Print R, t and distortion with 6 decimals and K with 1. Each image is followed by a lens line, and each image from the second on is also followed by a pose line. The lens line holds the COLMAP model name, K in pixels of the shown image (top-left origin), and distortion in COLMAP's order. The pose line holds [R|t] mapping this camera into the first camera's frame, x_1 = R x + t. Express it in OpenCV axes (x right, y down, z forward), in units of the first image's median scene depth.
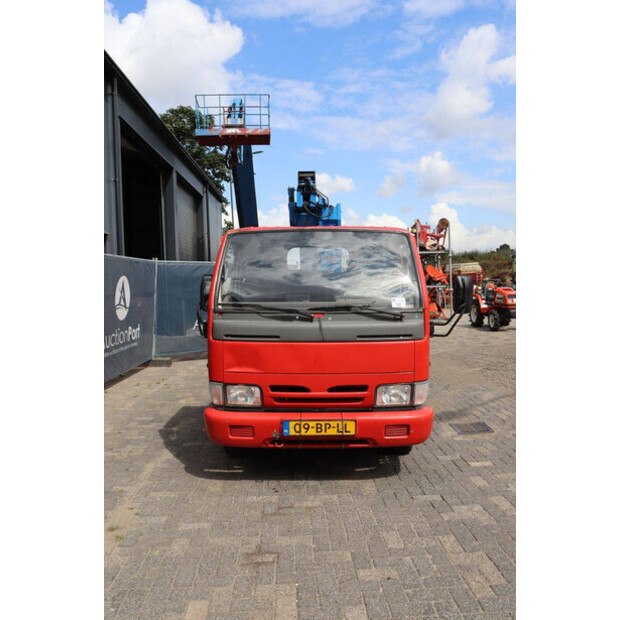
lens RADIAL K [[526.5, 0, 310.0], [0, 526.5, 310.0], [0, 0, 1]] dist [-0.184774, 0.195648]
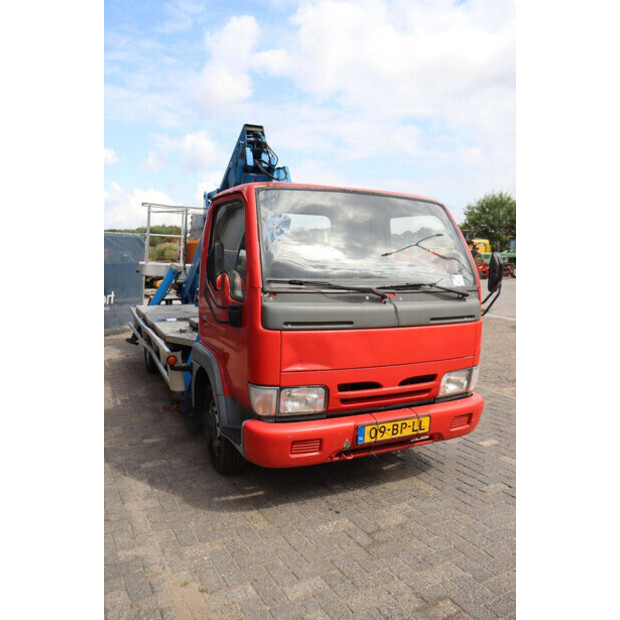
lens RADIAL K [[507.8, 0, 310.0], [0, 507.8, 310.0], [0, 0, 1]] dist [-0.172401, 0.142310]
pose [[0.899098, -0.021756, 0.437207, -0.446060], [-0.000101, 0.998754, 0.049906, -0.006399], [-0.437748, -0.044915, 0.897975, 0.337371]]
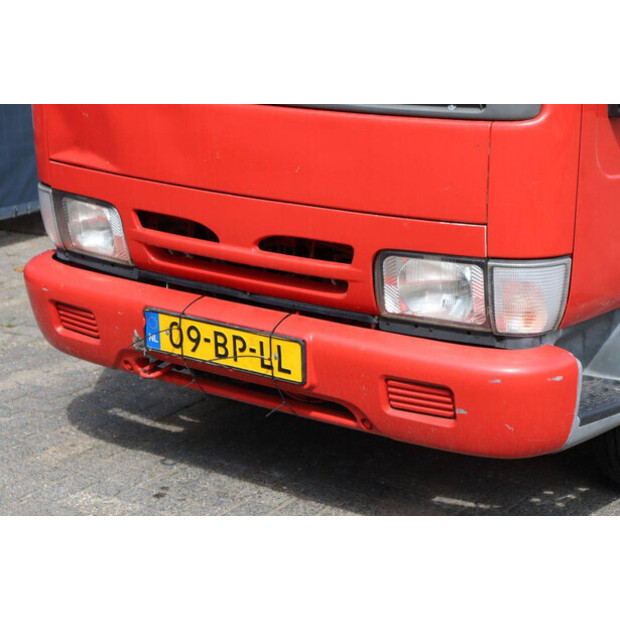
lens RADIAL K [[1448.7, 0, 310.0], [0, 1448.7, 310.0], [0, 0, 1]] dist [0.287215, 0.007847]
pose [[0.810119, 0.162705, -0.563235, 0.608700], [-0.040258, 0.973889, 0.223428, -0.020694], [0.584881, -0.158328, 0.795516, 0.246678]]
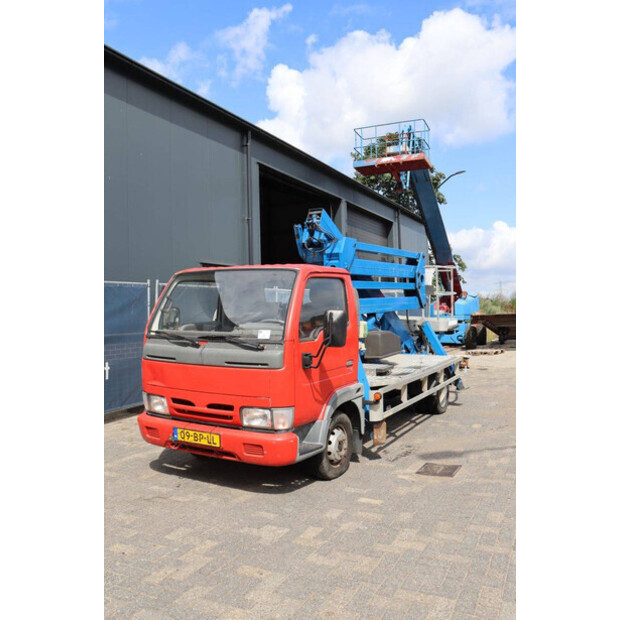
lens RADIAL K [[541.5, 0, 310.0], [0, 541.5, 310.0], [0, 0, 1]] dist [-0.171844, 0.187504]
pose [[0.876479, 0.008366, -0.481367, 0.814982], [-0.028878, 0.998962, -0.035221, -0.028447], [0.480573, 0.044771, 0.875811, 0.043704]]
